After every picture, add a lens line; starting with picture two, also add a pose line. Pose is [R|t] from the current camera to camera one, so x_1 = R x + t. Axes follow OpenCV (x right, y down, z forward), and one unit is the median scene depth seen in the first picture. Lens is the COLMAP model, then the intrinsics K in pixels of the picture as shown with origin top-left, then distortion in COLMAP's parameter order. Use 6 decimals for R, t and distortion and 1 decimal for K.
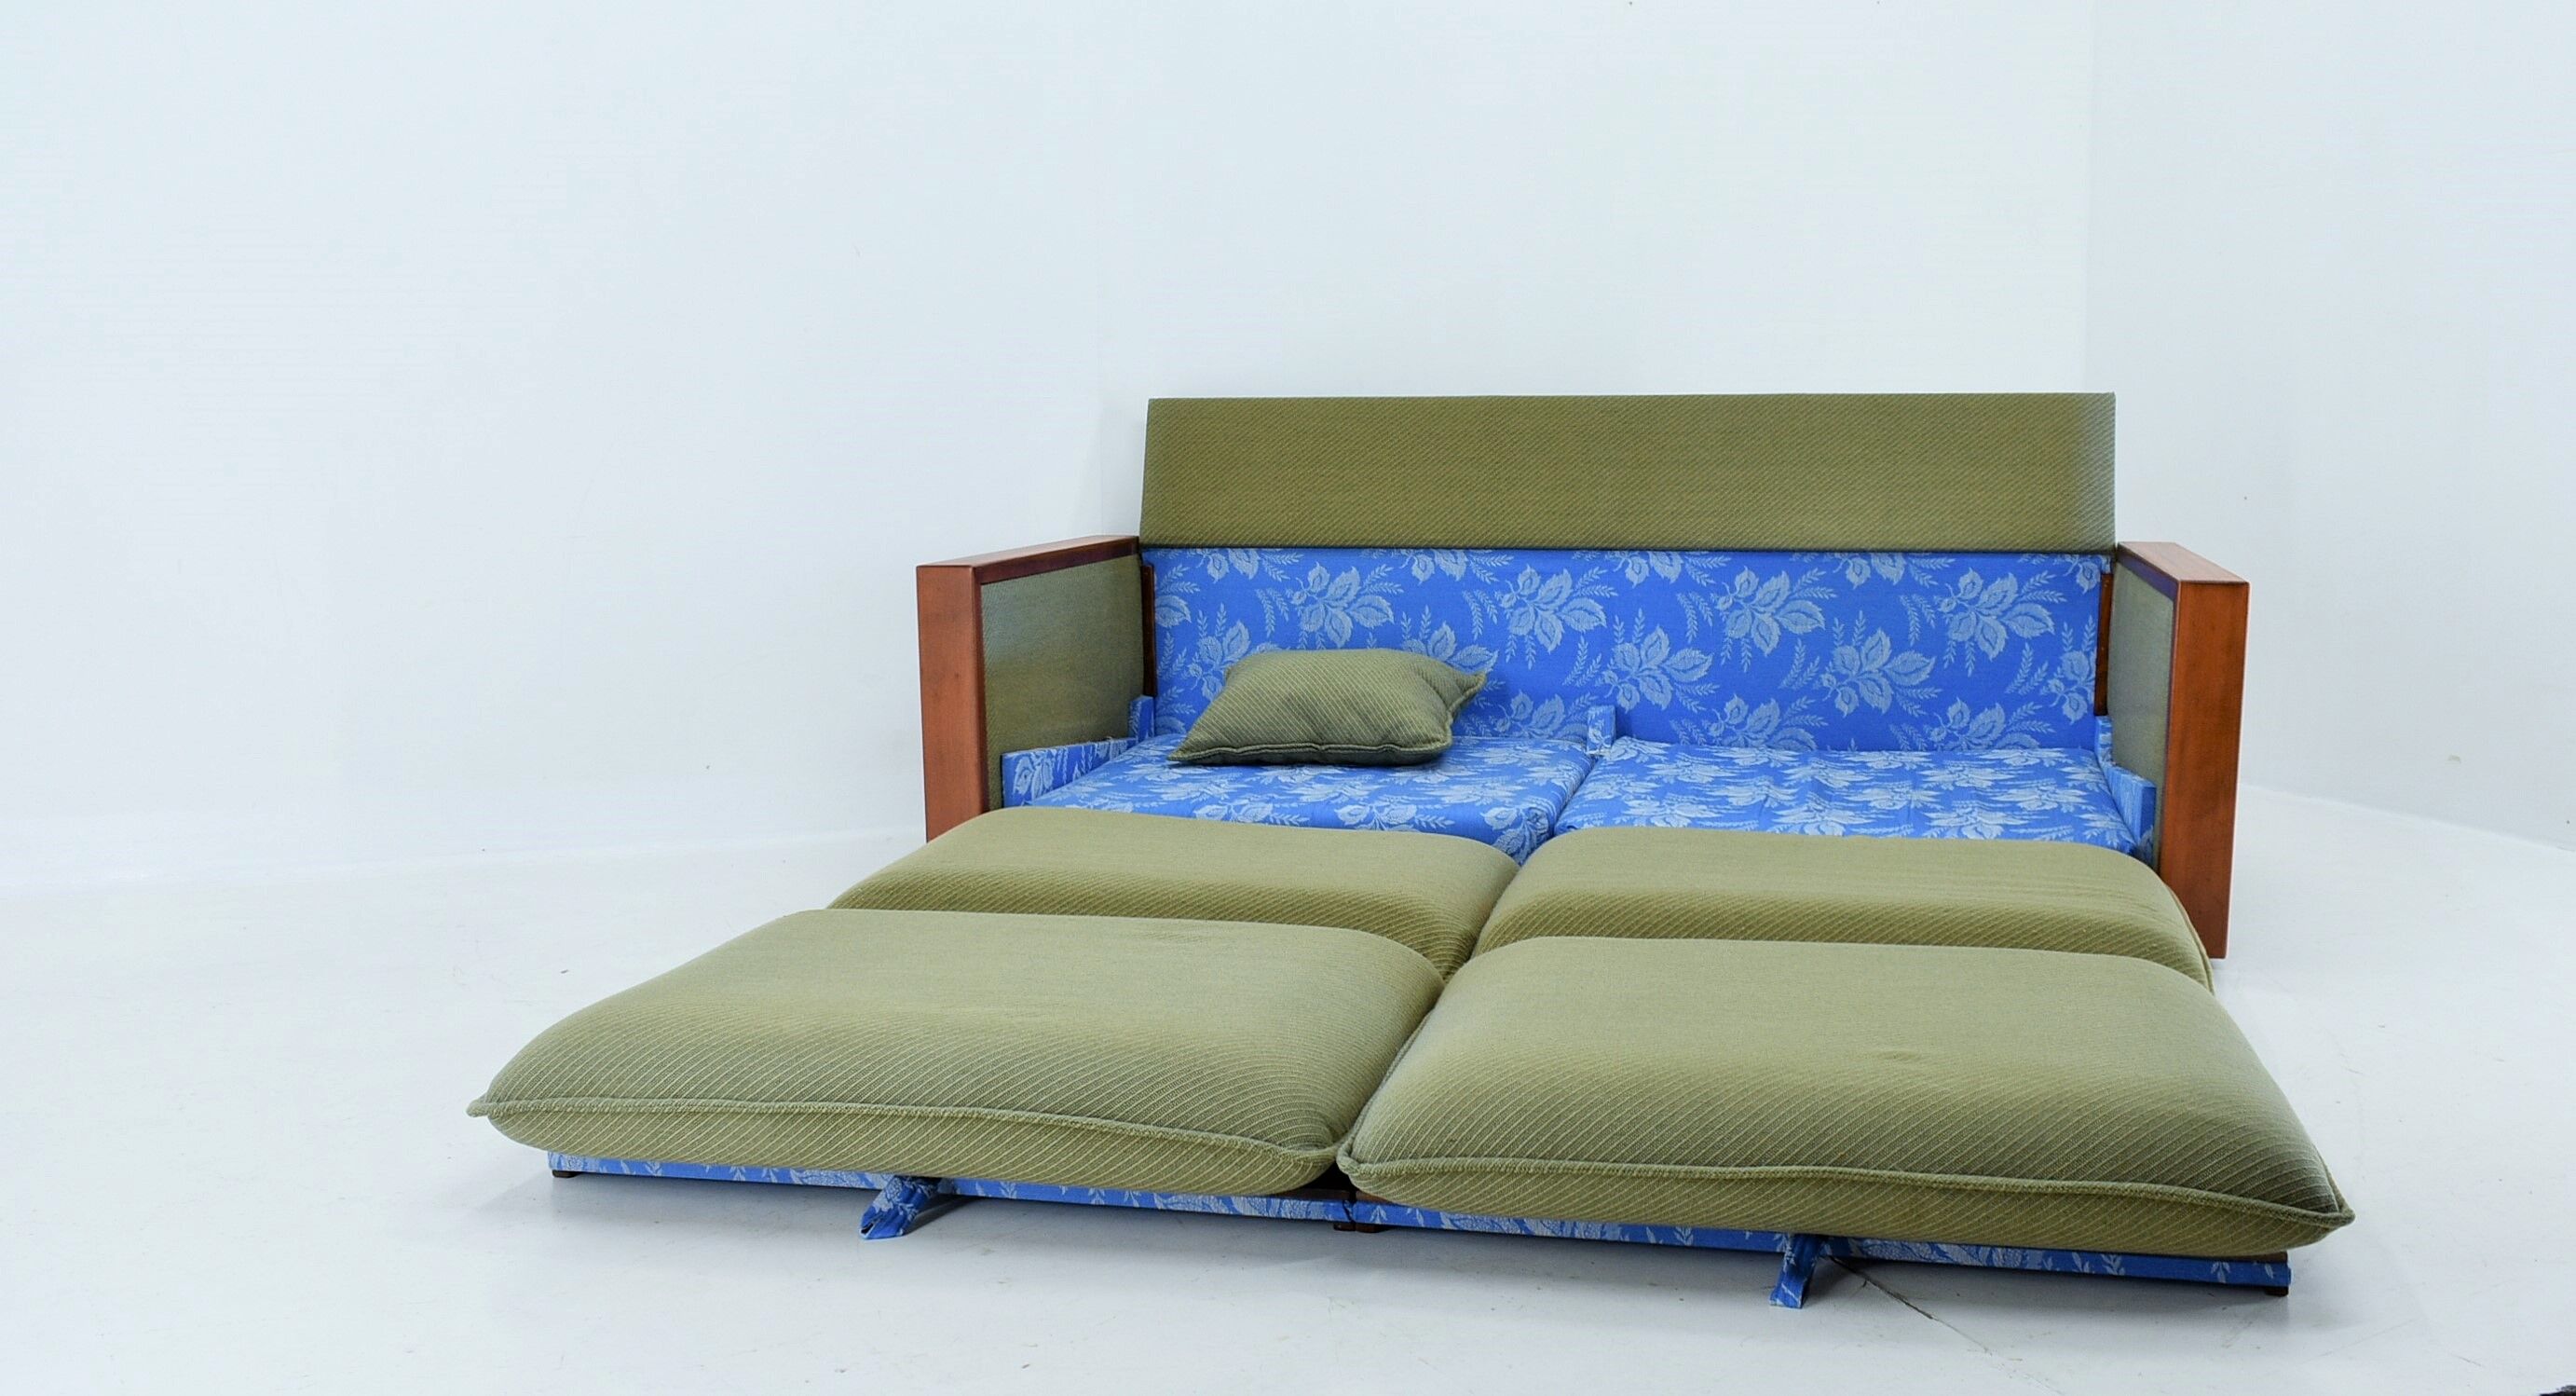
lens RADIAL K [[2170.1, 0, 1310.5], [0, 2170.1, 675.5], [0, 0, 1]] dist [-0.034499, 0.004345]
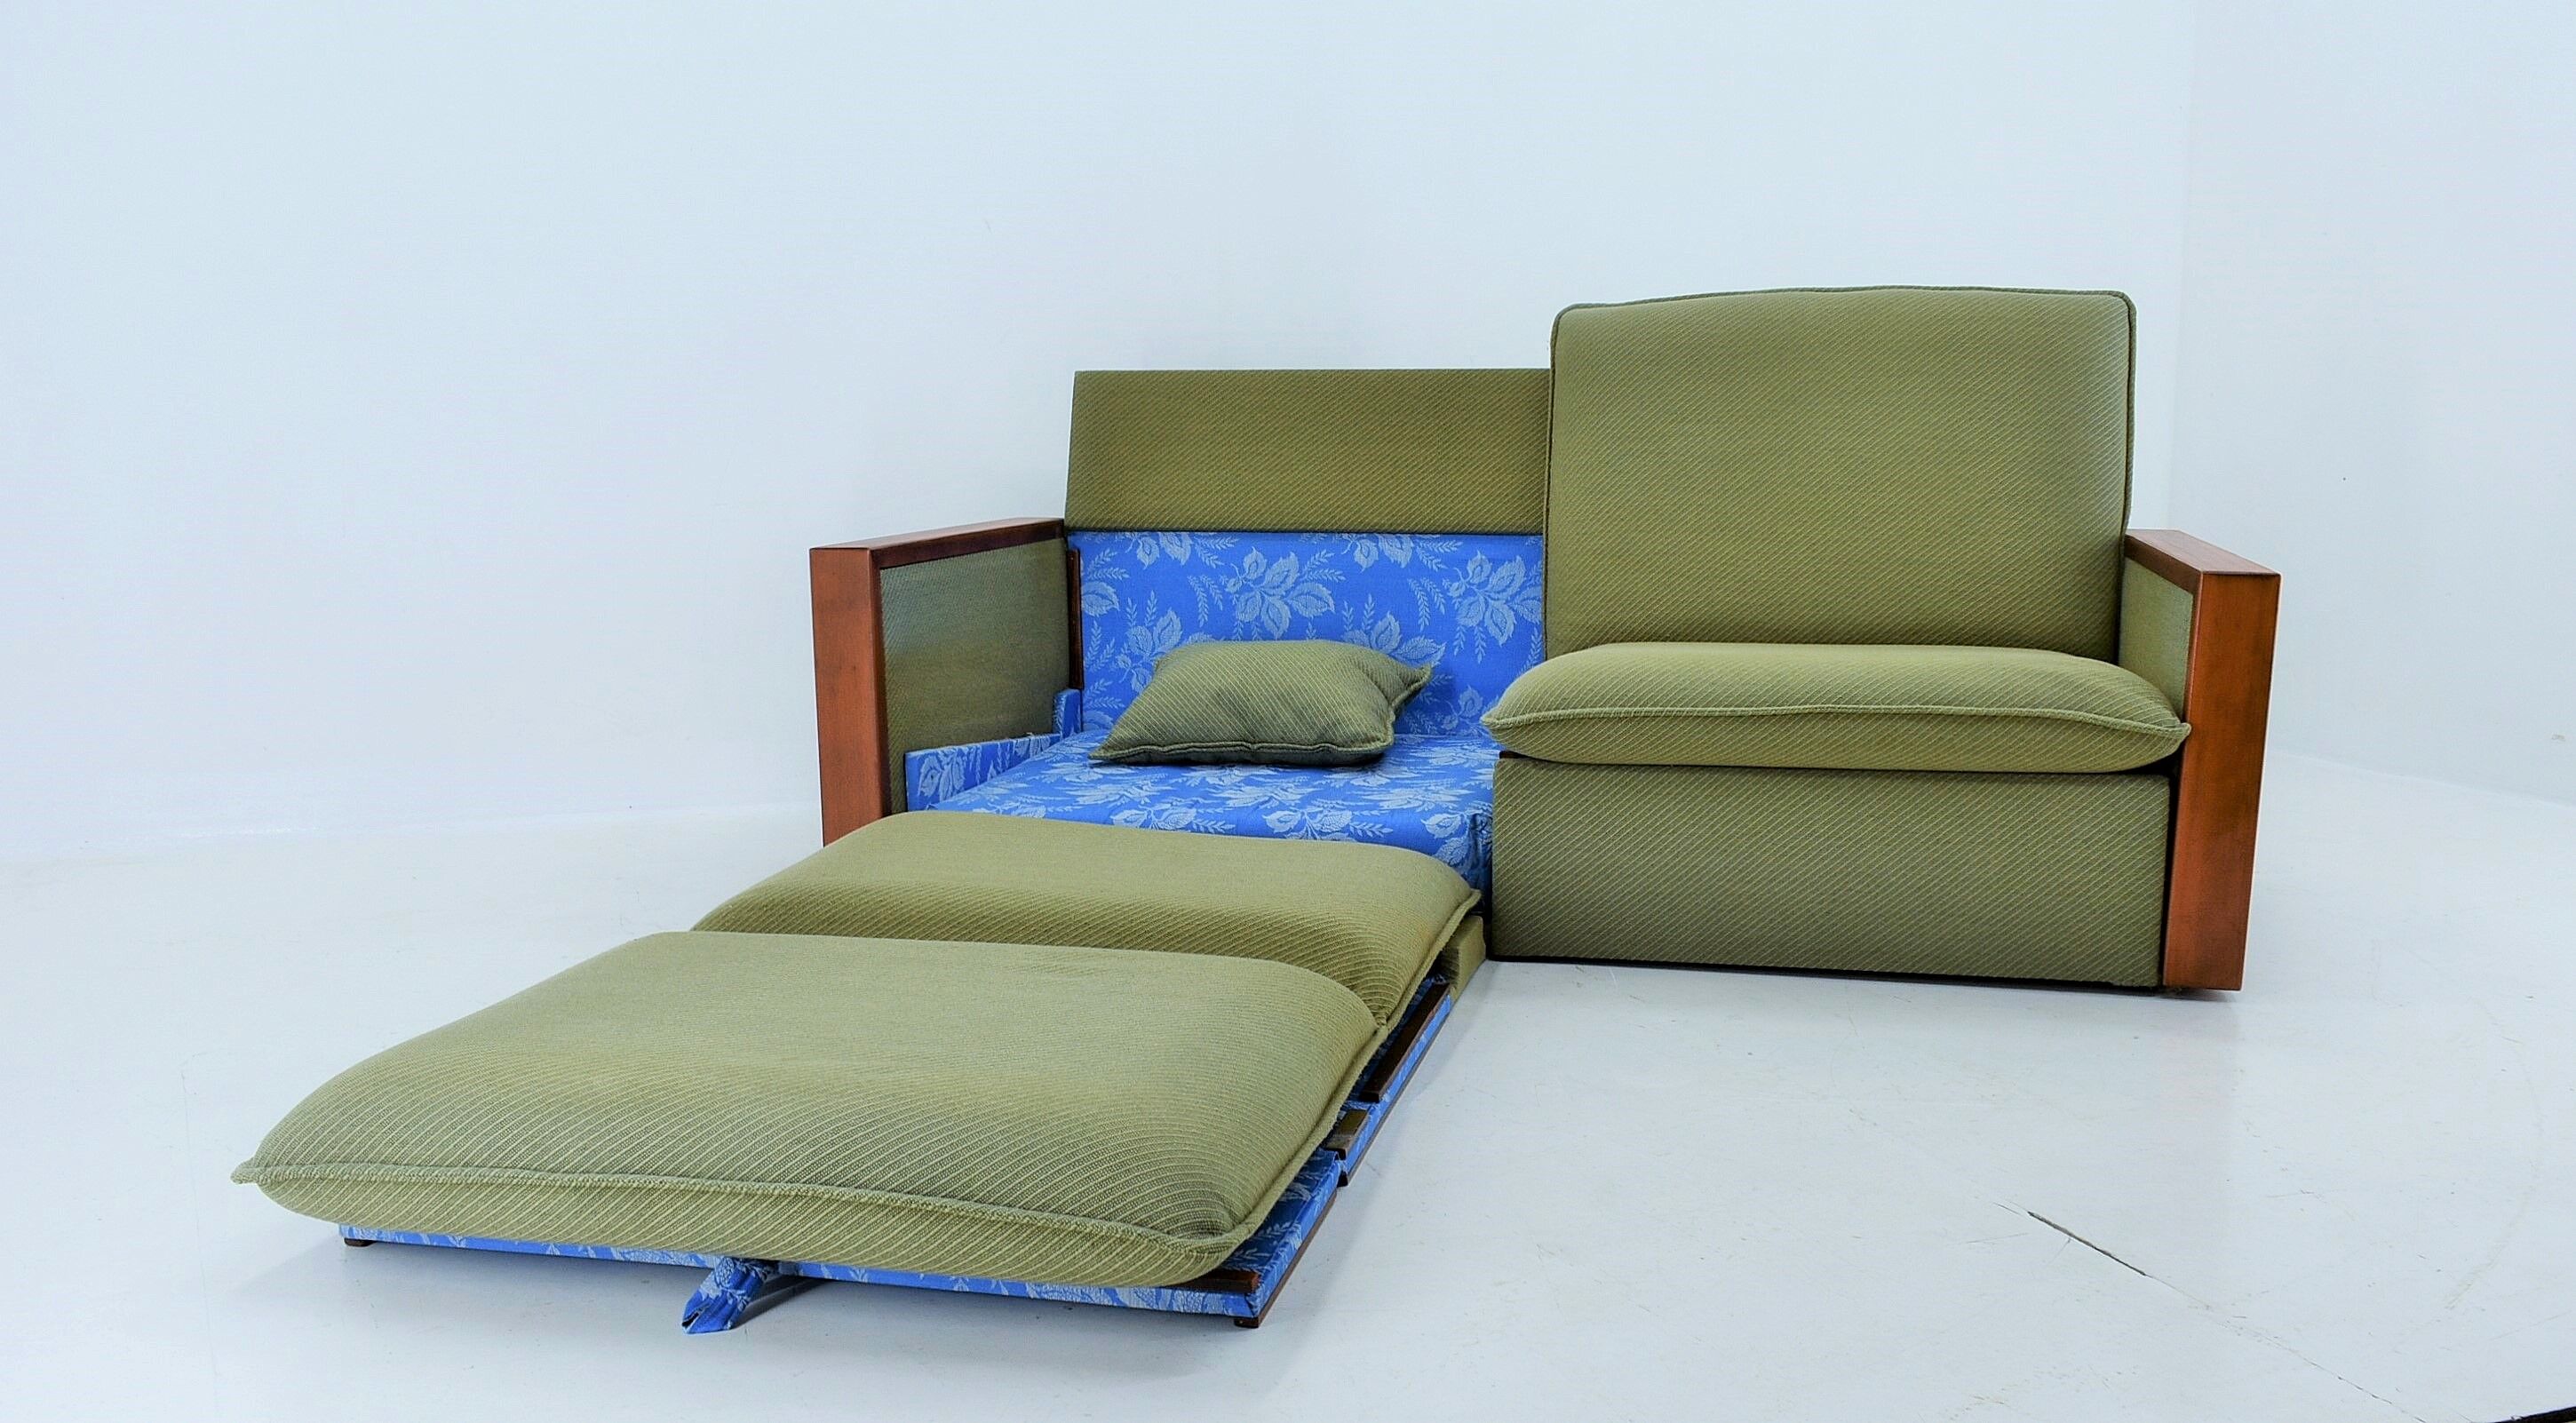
lens RADIAL K [[2103.5, 0, 1266.6], [0, 2103.5, 729.3], [0, 0, 1]] dist [-0.017985, -0.013695]
pose [[0.999976, 0.005967, -0.003602, 0.017028], [-0.005847, 0.999456, 0.032449, -0.004243], [0.003794, -0.032427, 0.999467, 0.122192]]
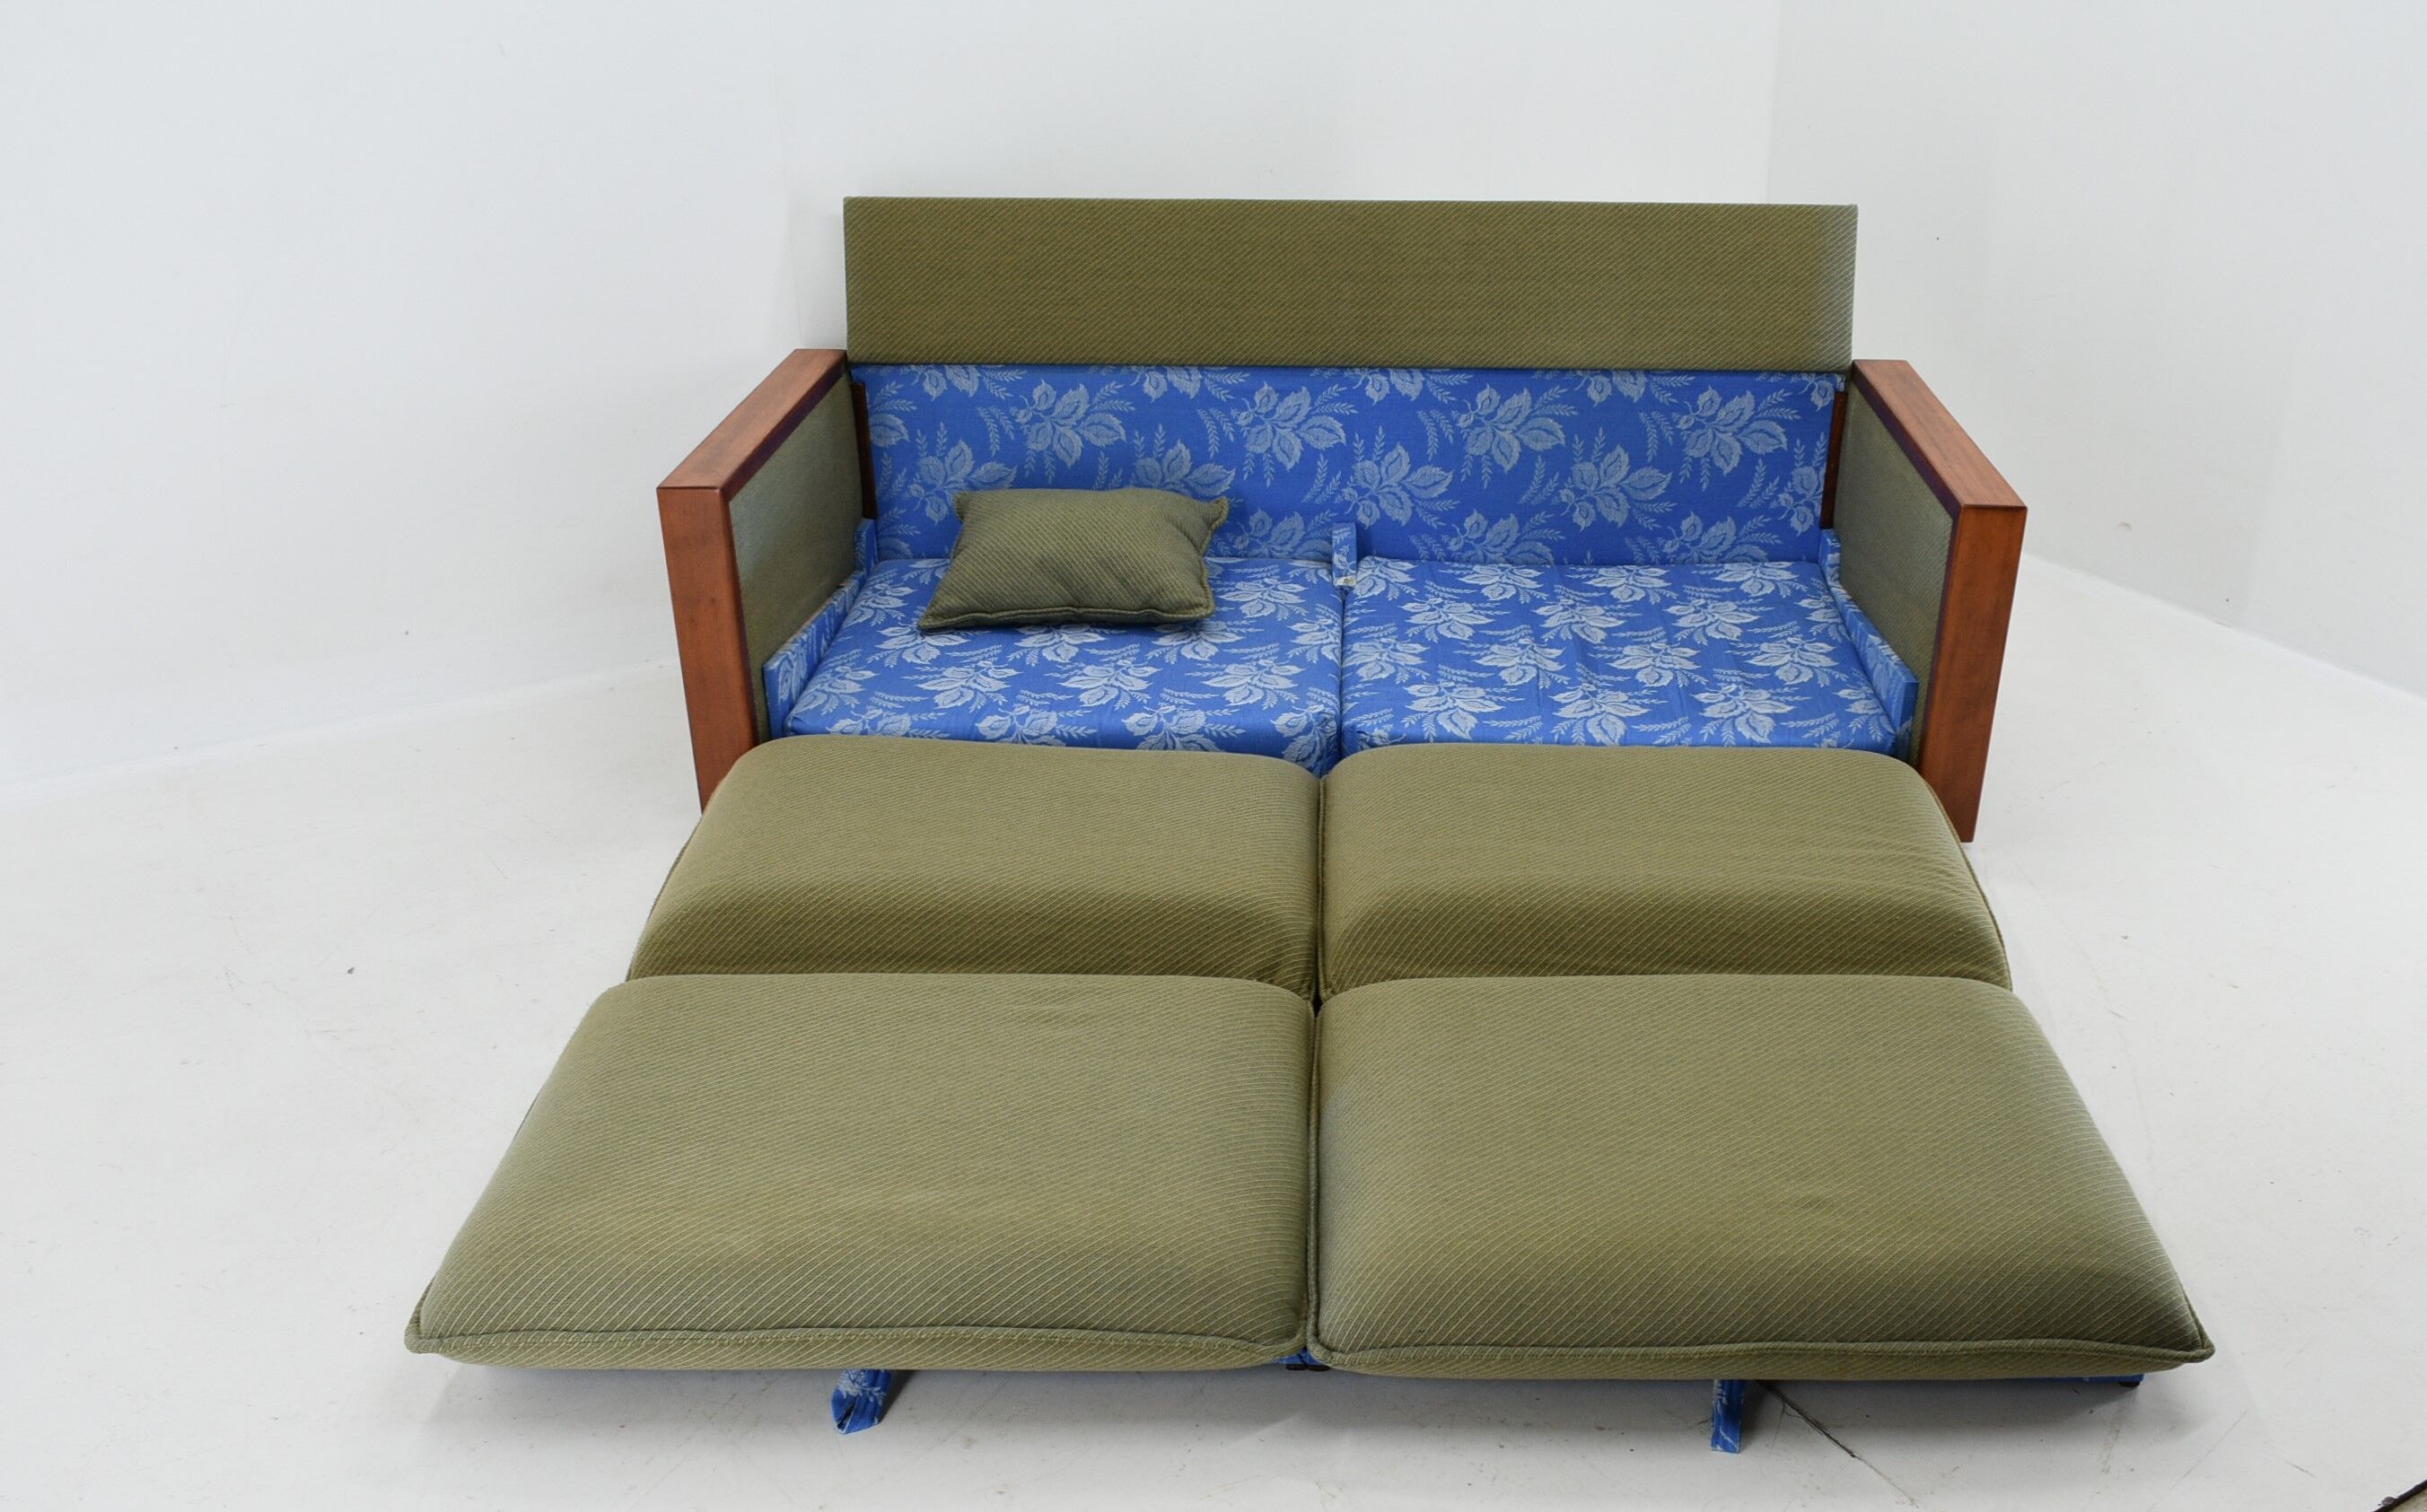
lens RADIAL K [[2141.5, 0, 1218.3], [0, 2141.5, 757.1], [0, 0, 1]] dist [-0.036239, 0.005916]
pose [[0.984221, -0.078409, 0.158625, -0.112643], [0.027338, 0.953079, 0.301484, -0.237943], [-0.174821, -0.292391, 0.940184, 0.071425]]
